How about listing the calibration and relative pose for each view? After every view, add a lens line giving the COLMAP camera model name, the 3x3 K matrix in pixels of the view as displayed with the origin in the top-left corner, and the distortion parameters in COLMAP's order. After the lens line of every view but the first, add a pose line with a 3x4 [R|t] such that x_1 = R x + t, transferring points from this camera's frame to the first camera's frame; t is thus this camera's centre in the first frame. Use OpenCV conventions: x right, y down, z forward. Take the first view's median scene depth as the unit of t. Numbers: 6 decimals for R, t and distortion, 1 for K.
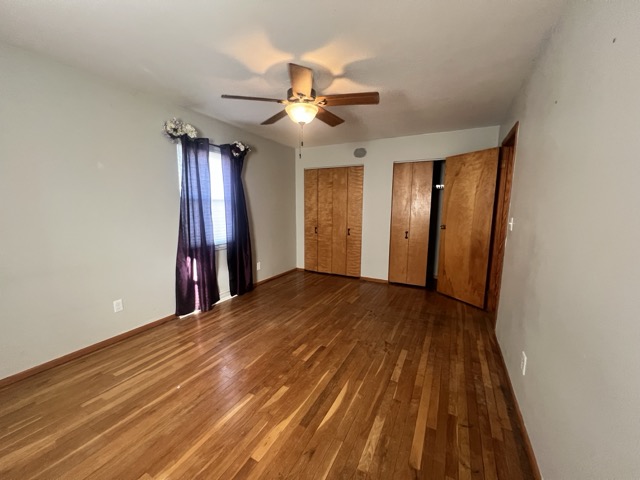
lens RADIAL K [[257.9, 0, 320.0], [0, 257.9, 240.0], [0, 0, 1]] dist [-0.001217, 0.000016]
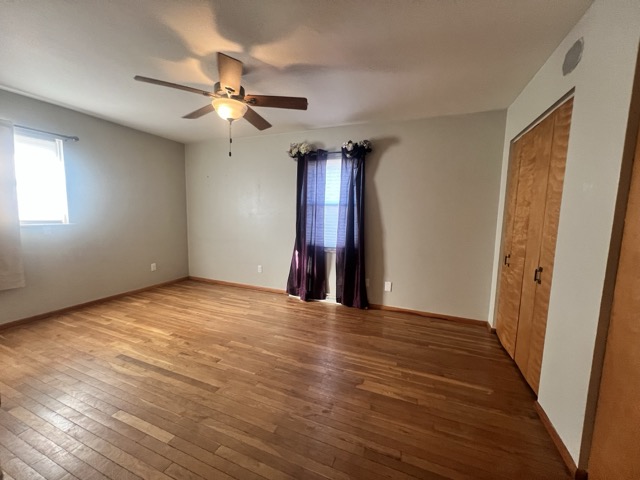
lens RADIAL K [[257.9, 0, 320.0], [0, 257.9, 240.0], [0, 0, 1]] dist [-0.001217, 0.000016]
pose [[0.094620, 0.095836, -0.990890, 0.679737], [-0.150839, 0.985244, 0.080886, -0.095375], [0.984020, 0.141811, 0.107679, 0.905058]]
